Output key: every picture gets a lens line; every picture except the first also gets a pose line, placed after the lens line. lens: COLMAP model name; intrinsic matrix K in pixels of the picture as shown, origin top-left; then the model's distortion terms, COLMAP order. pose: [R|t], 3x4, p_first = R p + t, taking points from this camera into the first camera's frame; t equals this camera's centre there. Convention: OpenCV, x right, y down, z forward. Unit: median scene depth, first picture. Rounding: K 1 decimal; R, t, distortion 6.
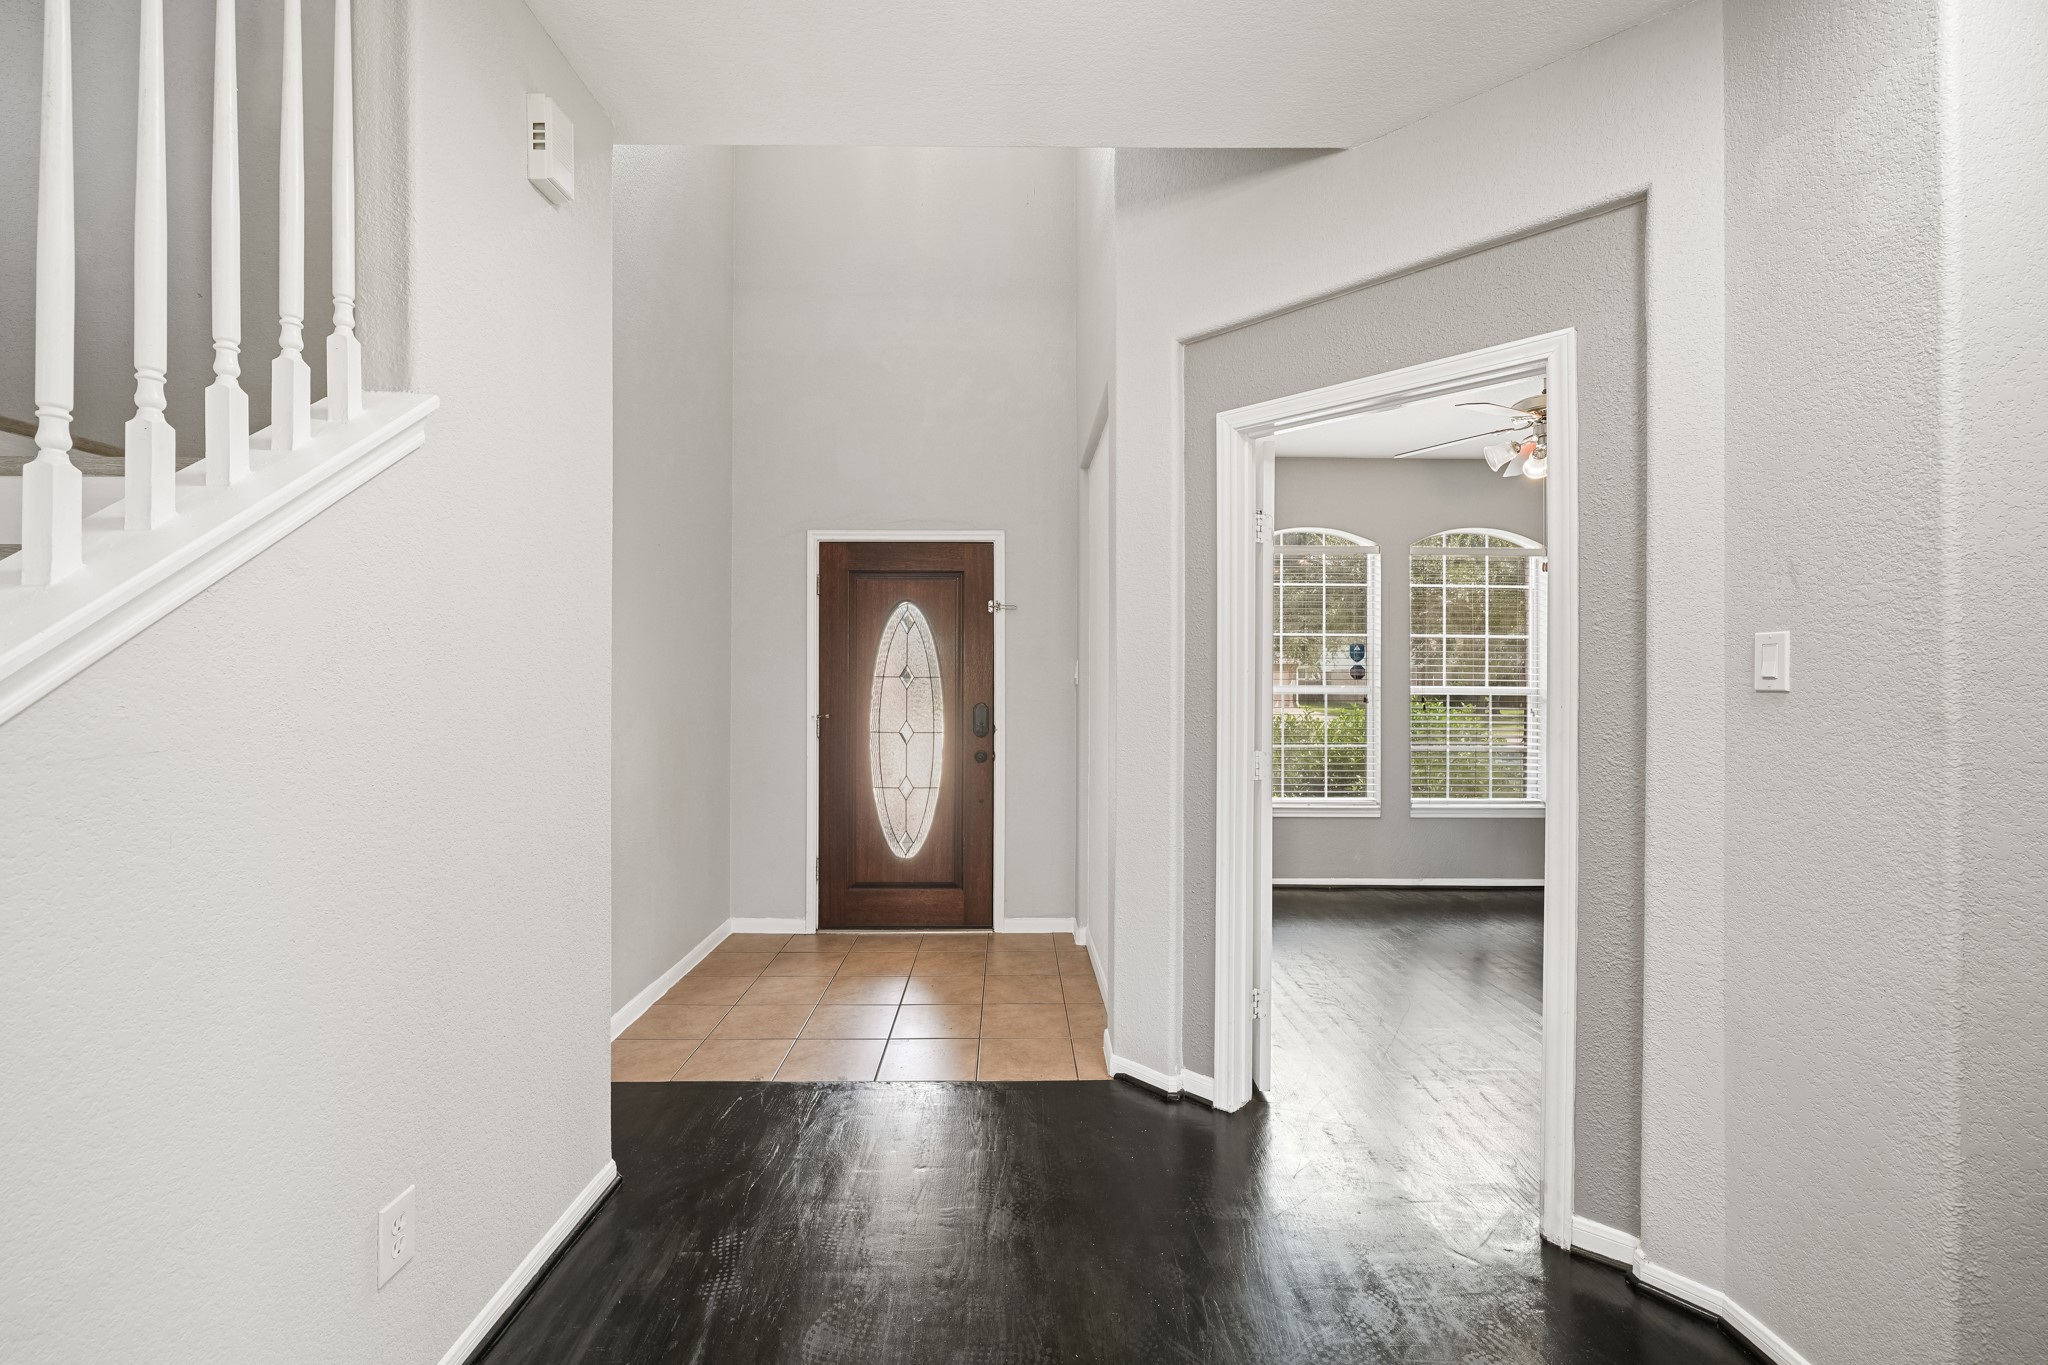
lens RADIAL K [[839.4, 0, 1019.8], [0, 839.4, 681.2], [0, 0, 1]] dist [0.000764, 0.000596]
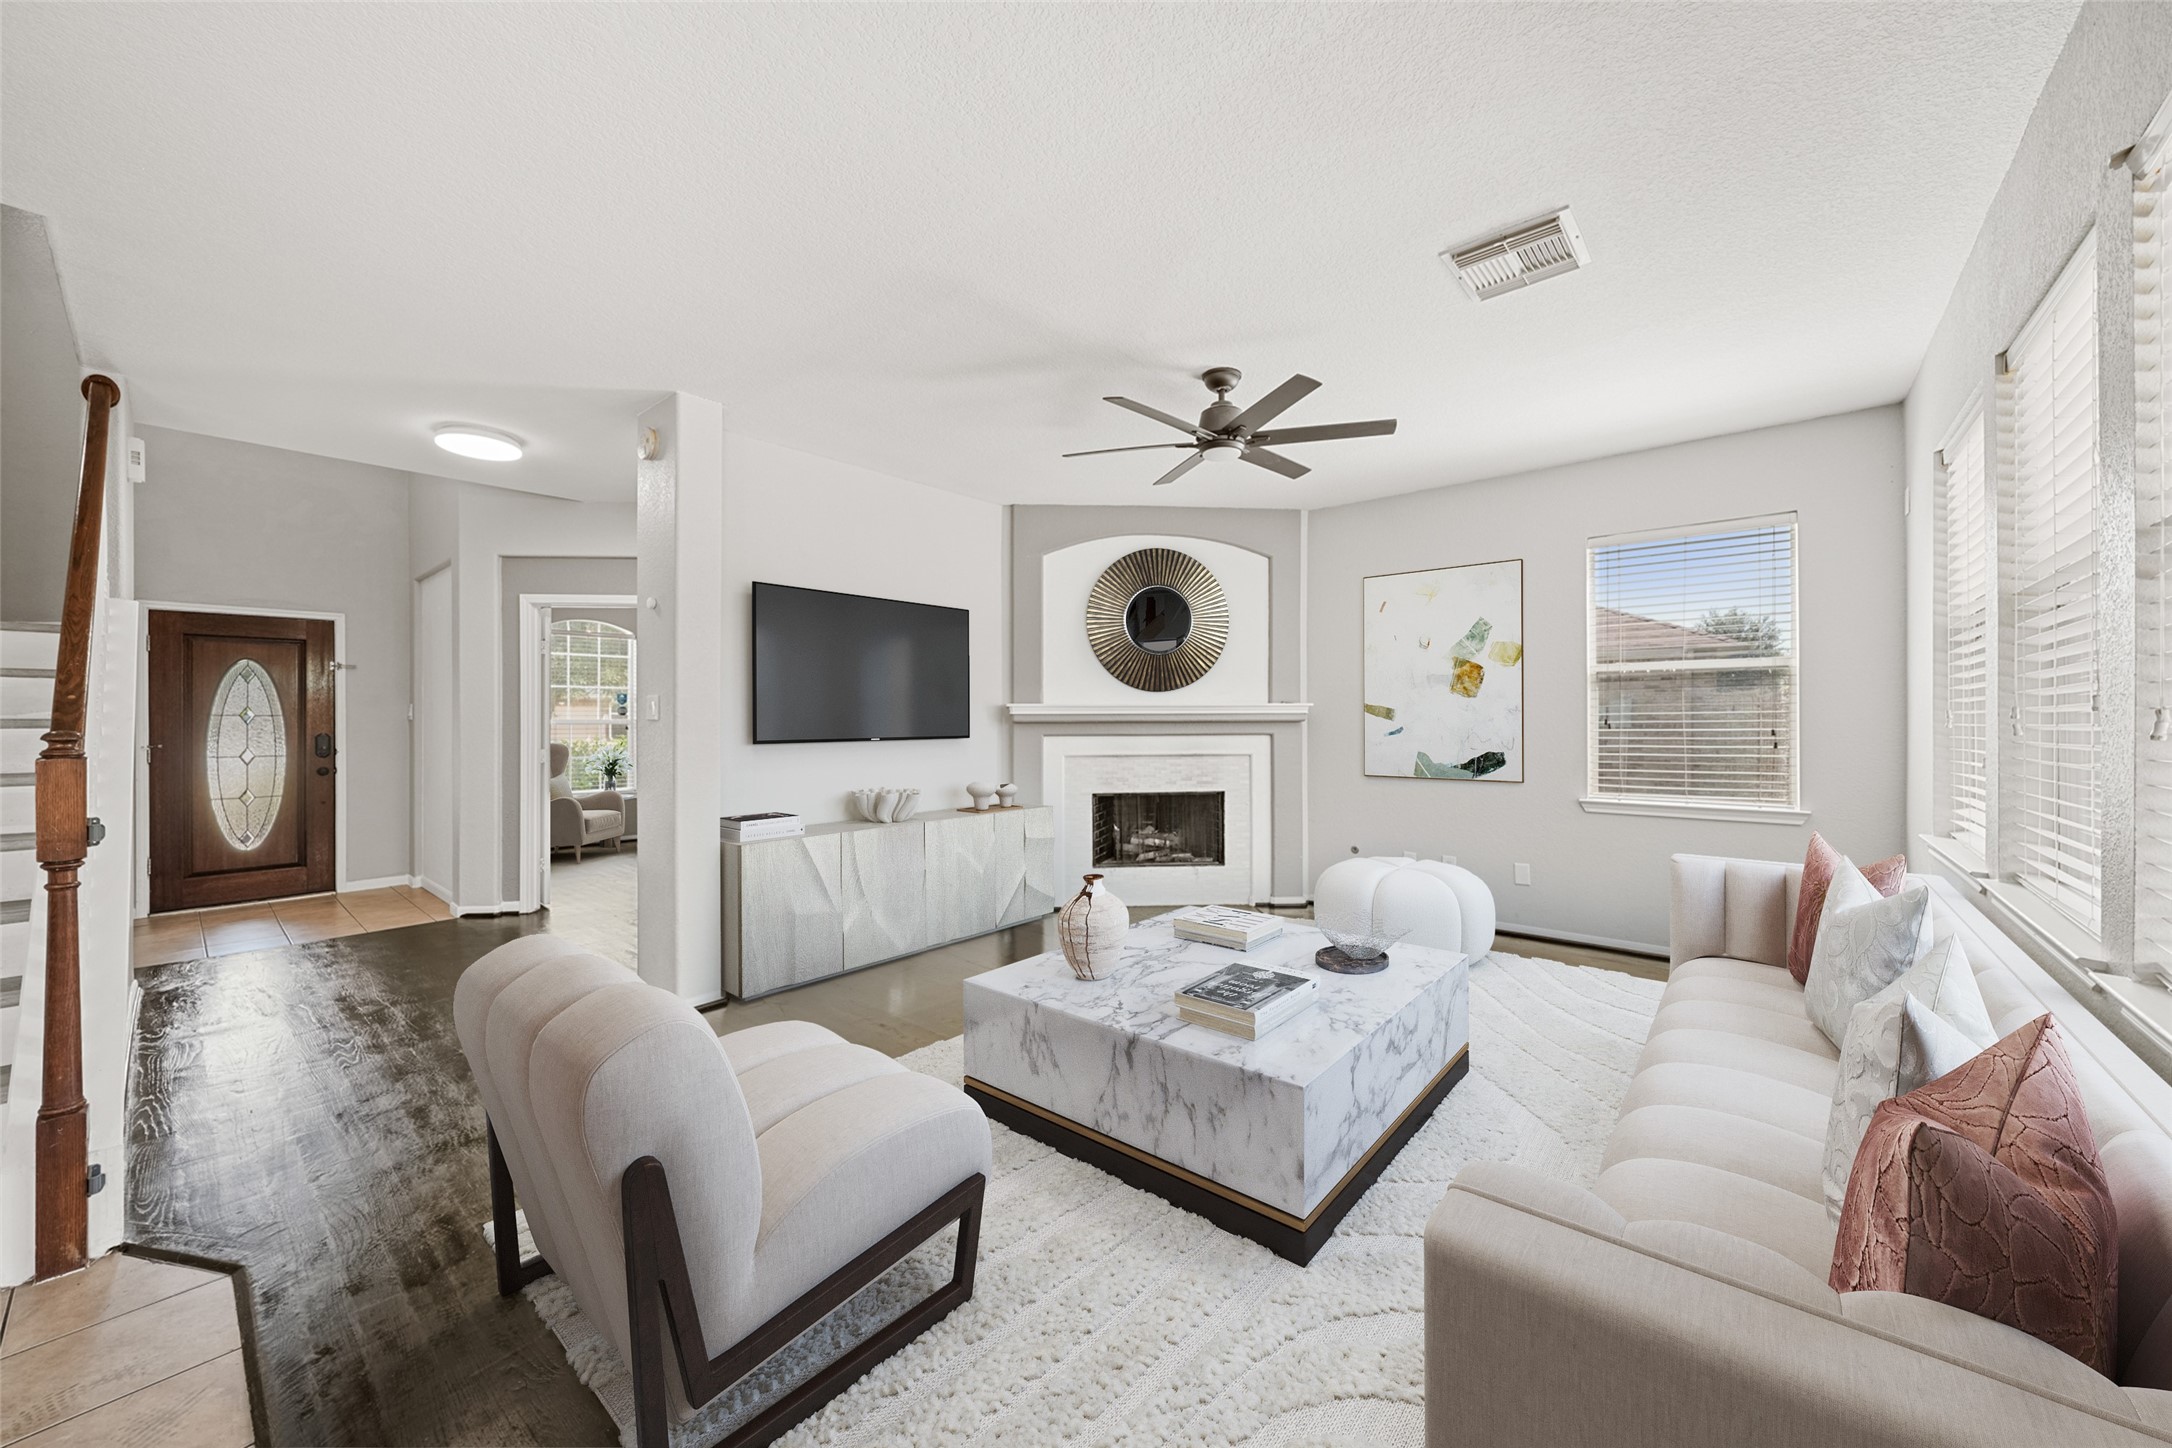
lens RADIAL K [[807.4, 0, 1084.8], [0, 807.4, 711.0], [0, 0, 1]] dist [0.000955, 0.000089]
pose [[0.666497, -0.001025, 0.745507, -0.207024], [0.001206, 0.999999, 0.000297, -0.011075], [-0.745507, 0.000701, 0.666497, -0.873738]]
